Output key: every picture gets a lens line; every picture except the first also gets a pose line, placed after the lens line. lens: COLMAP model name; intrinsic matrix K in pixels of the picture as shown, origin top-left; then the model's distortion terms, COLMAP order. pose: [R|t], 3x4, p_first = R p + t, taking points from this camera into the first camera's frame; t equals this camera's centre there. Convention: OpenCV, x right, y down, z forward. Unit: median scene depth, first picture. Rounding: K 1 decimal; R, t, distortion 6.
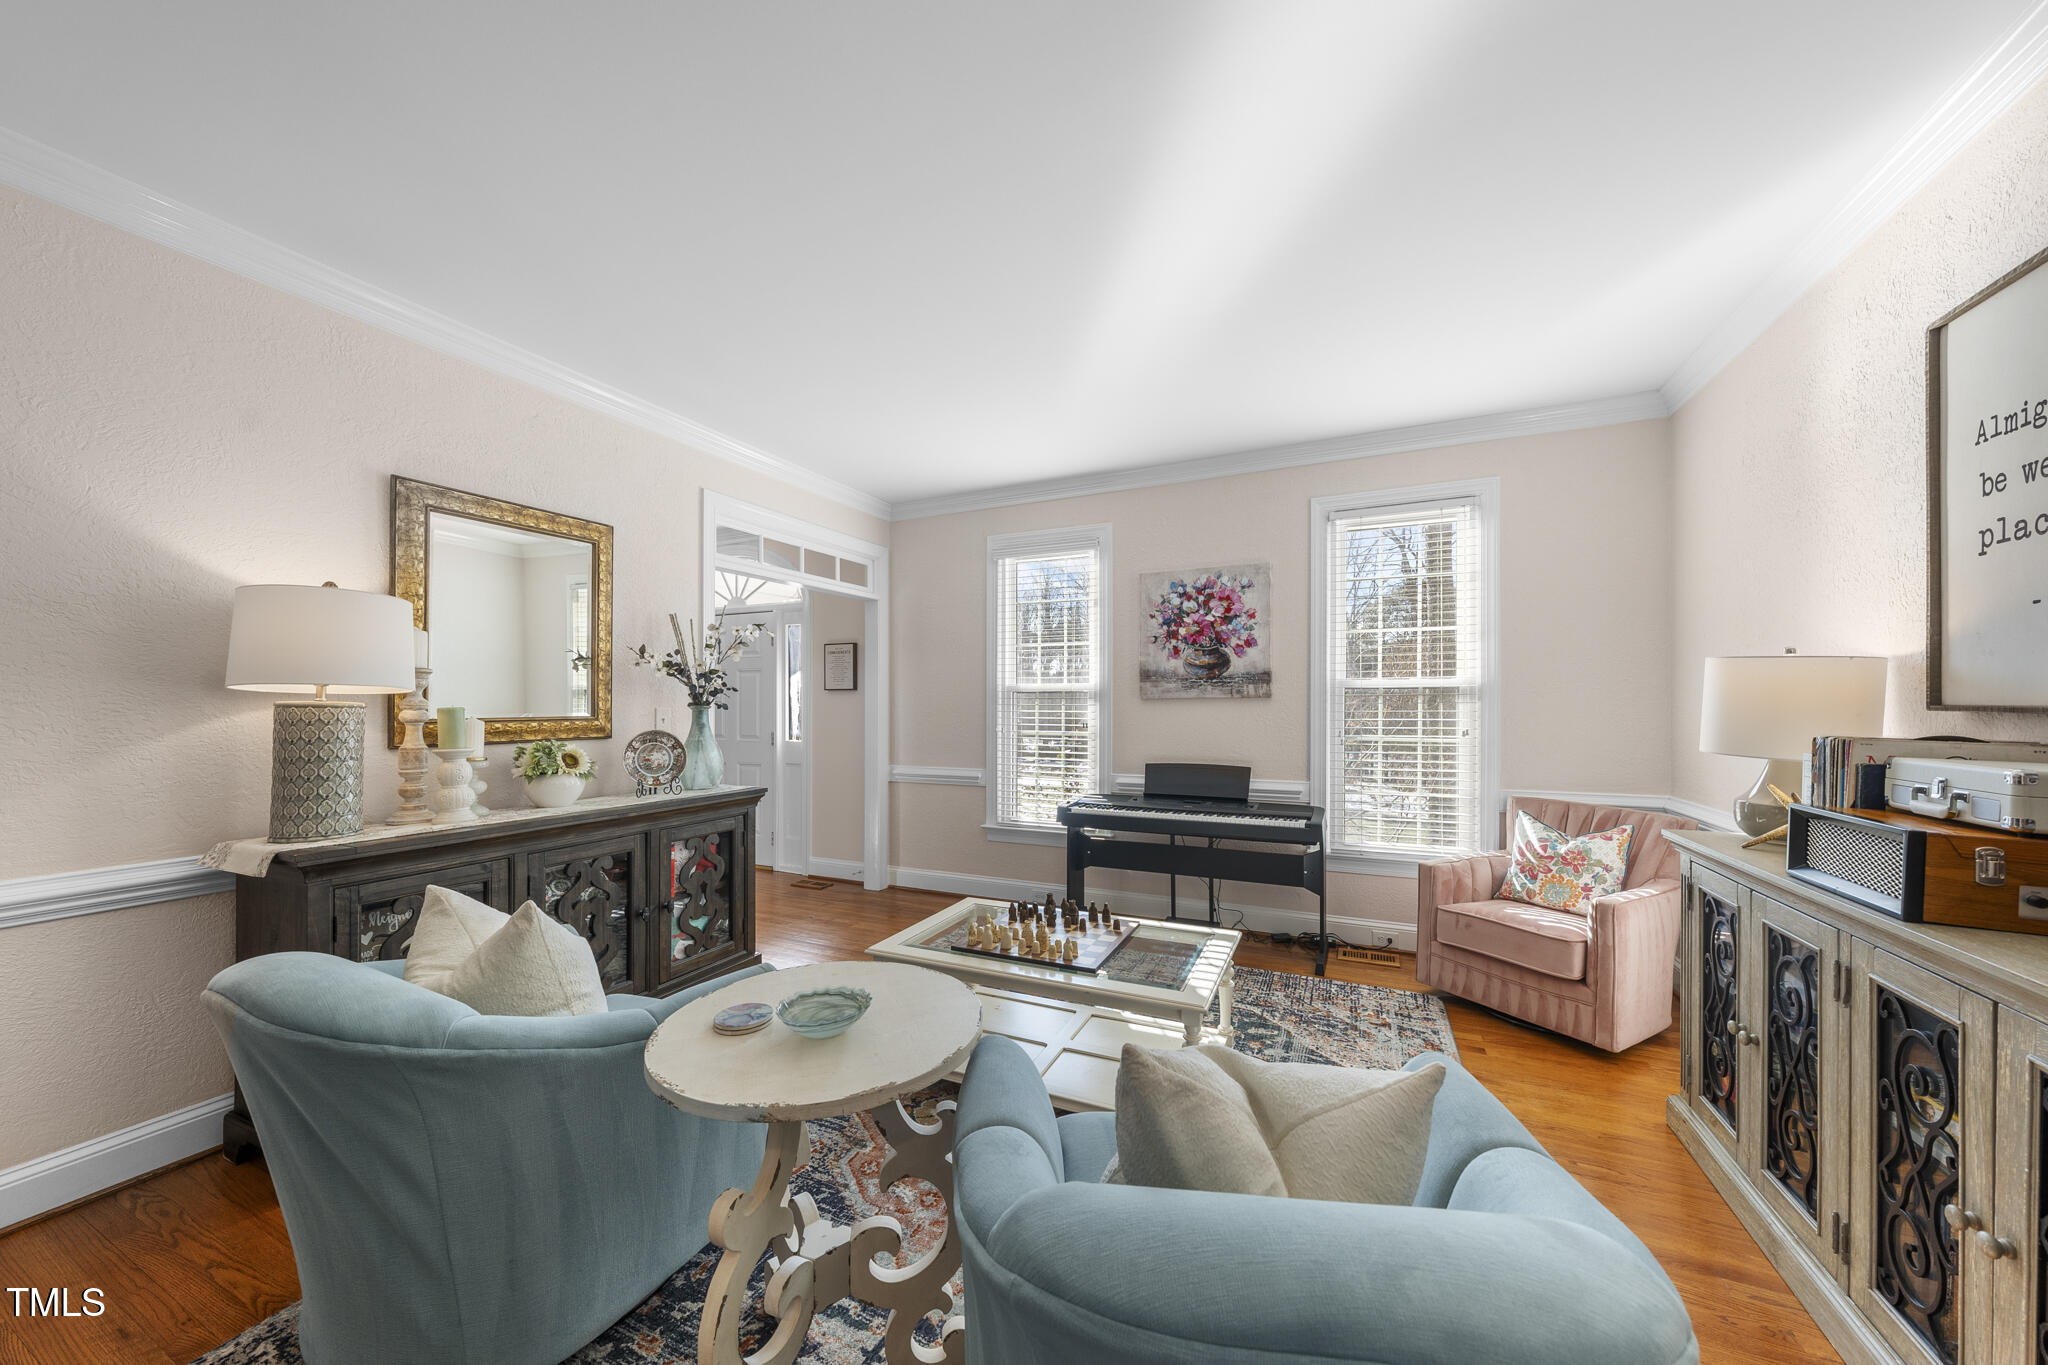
lens RADIAL K [[703.0, 0, 1025.8], [0, 703.0, 696.9], [0, 0, 1]] dist [-0.001176, 0.000444]
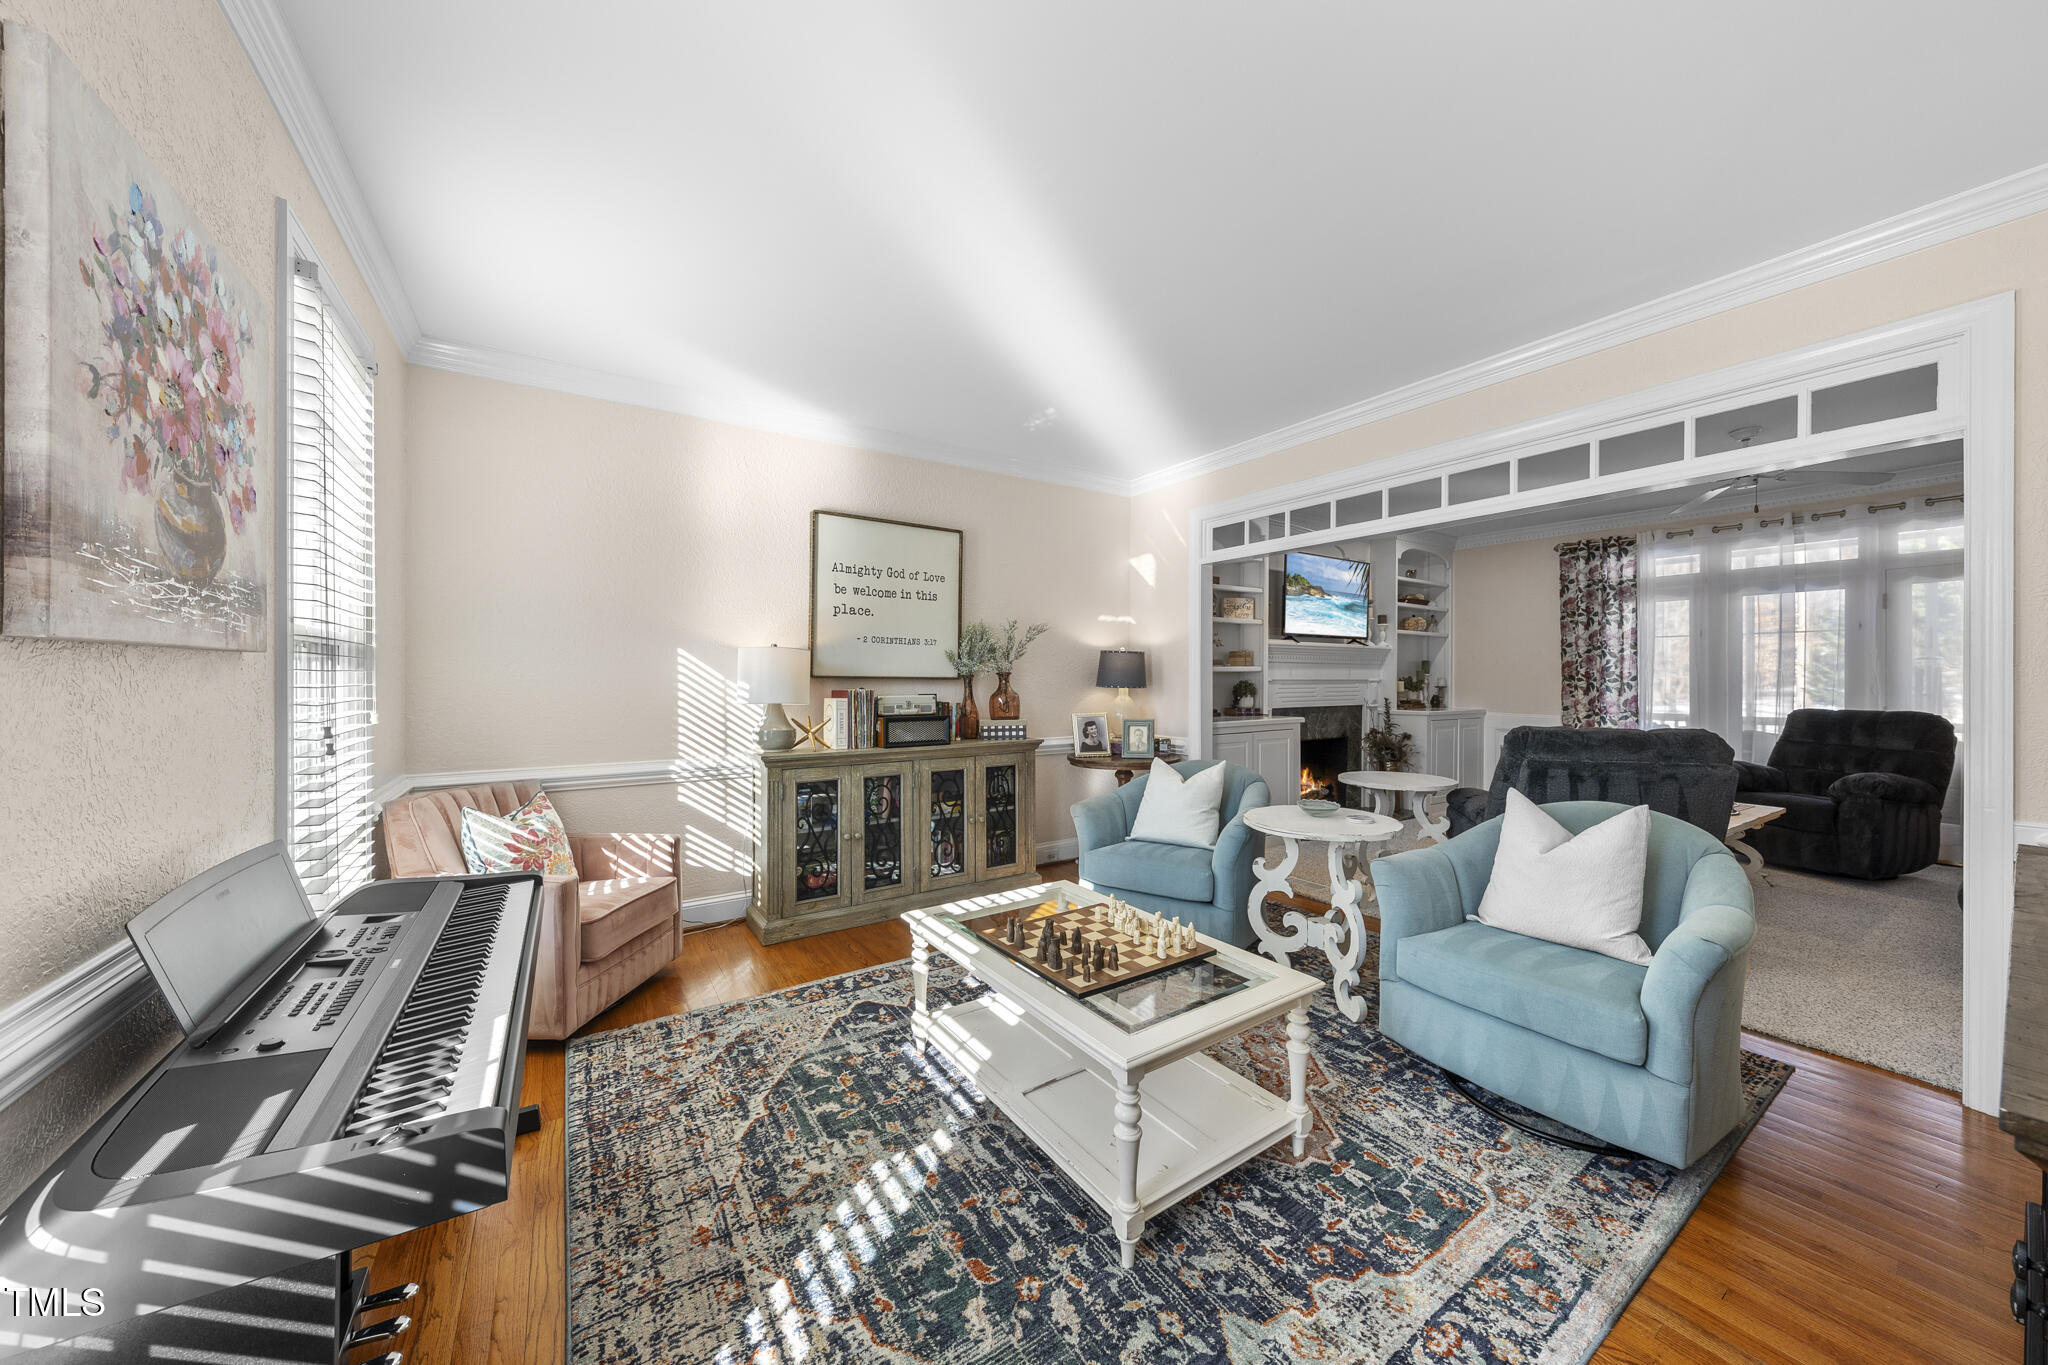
lens RADIAL K [[703.0, 0, 1019.0], [0, 703.0, 676.0], [0, 0, 1]] dist [-0.001176, 0.000444]
pose [[-0.850958, -0.002049, 0.525229, -0.307628], [-0.003762, 0.999991, -0.002194, 0.009168], [-0.525220, -0.003843, -0.850958, 1.602995]]
